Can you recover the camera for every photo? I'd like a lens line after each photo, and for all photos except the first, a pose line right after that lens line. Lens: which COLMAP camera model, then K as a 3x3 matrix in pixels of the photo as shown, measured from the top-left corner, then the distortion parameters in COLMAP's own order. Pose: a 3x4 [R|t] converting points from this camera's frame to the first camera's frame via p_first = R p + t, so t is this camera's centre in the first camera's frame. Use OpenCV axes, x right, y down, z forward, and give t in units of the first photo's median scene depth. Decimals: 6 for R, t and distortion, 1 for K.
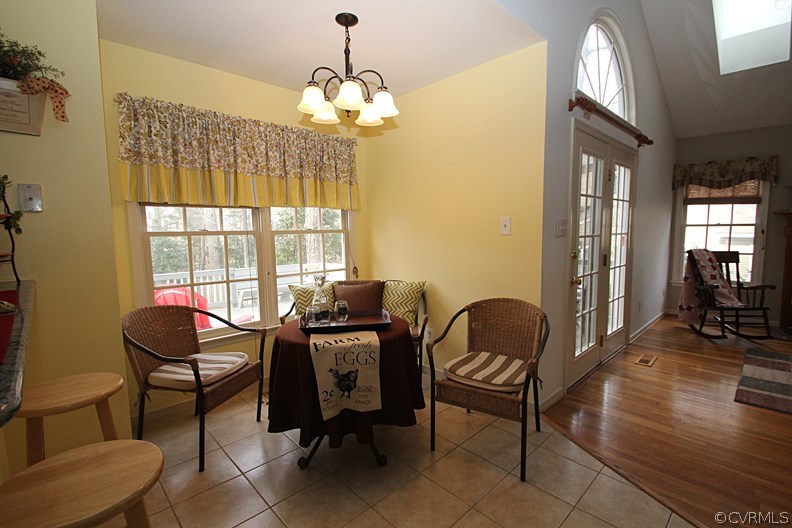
lens RADIAL K [[367.9, 0, 405.1], [0, 367.9, 267.1], [0, 0, 1]] dist [0.023402, -0.024604]
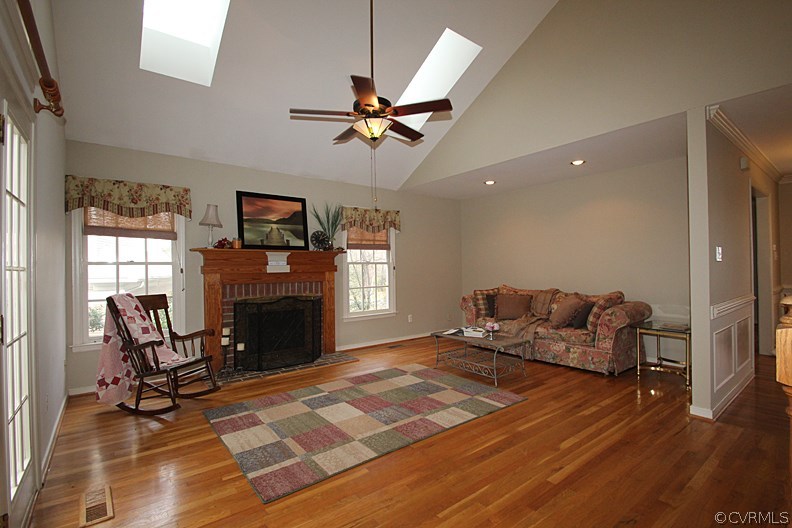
lens RADIAL K [[367.9, 0, 405.1], [0, 367.9, 267.1], [0, 0, 1]] dist [0.023402, -0.024604]
pose [[0.101134, 0.012490, 0.994794, 0.142424], [0.111034, 0.993532, -0.023762, -0.025516], [-0.988657, 0.112859, 0.099093, 0.403428]]
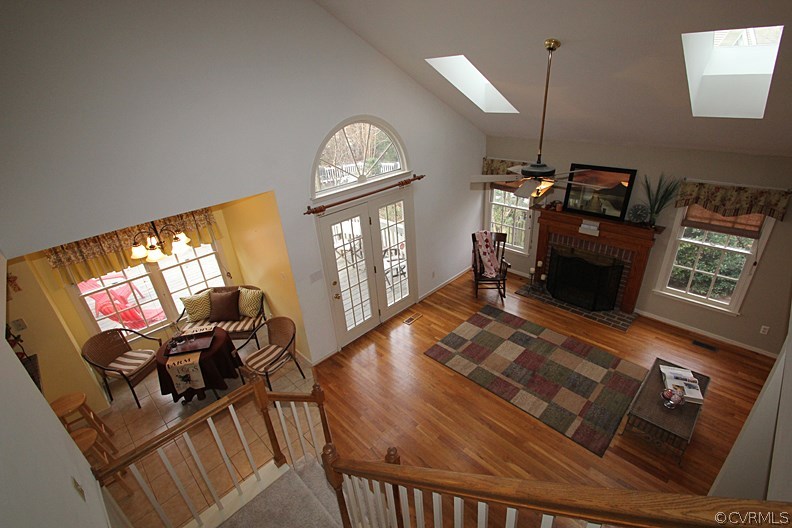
lens RADIAL K [[367.9, 0, 405.1], [0, 367.9, 267.1], [0, 0, 1]] dist [0.023402, -0.024604]
pose [[0.998900, -0.046581, -0.005362, 0.543586], [0.045428, 0.933112, 0.356704, -0.477005], [-0.011612, -0.356556, 0.934202, -0.397971]]
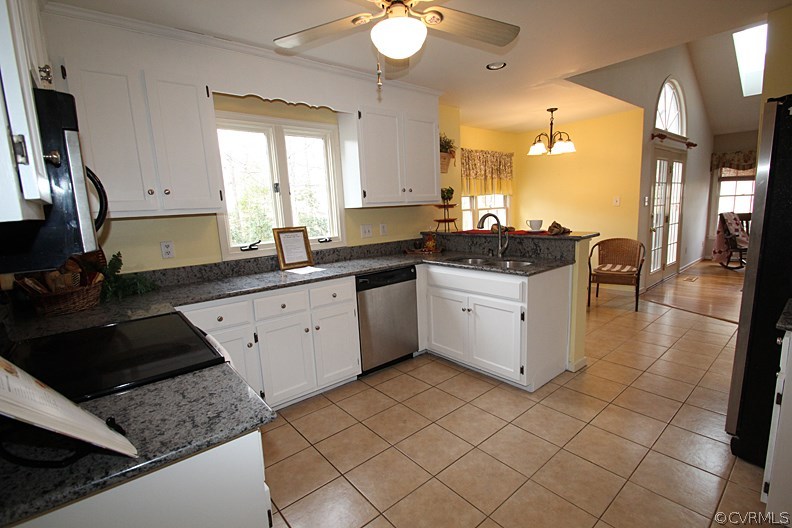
lens RADIAL K [[367.9, 0, 405.1], [0, 367.9, 267.1], [0, 0, 1]] dist [0.023402, -0.024604]
pose [[0.997253, -0.022268, -0.070643, -0.440987], [0.026449, 0.997919, 0.058806, 0.055261], [0.069187, -0.060513, 0.995767, -0.641197]]
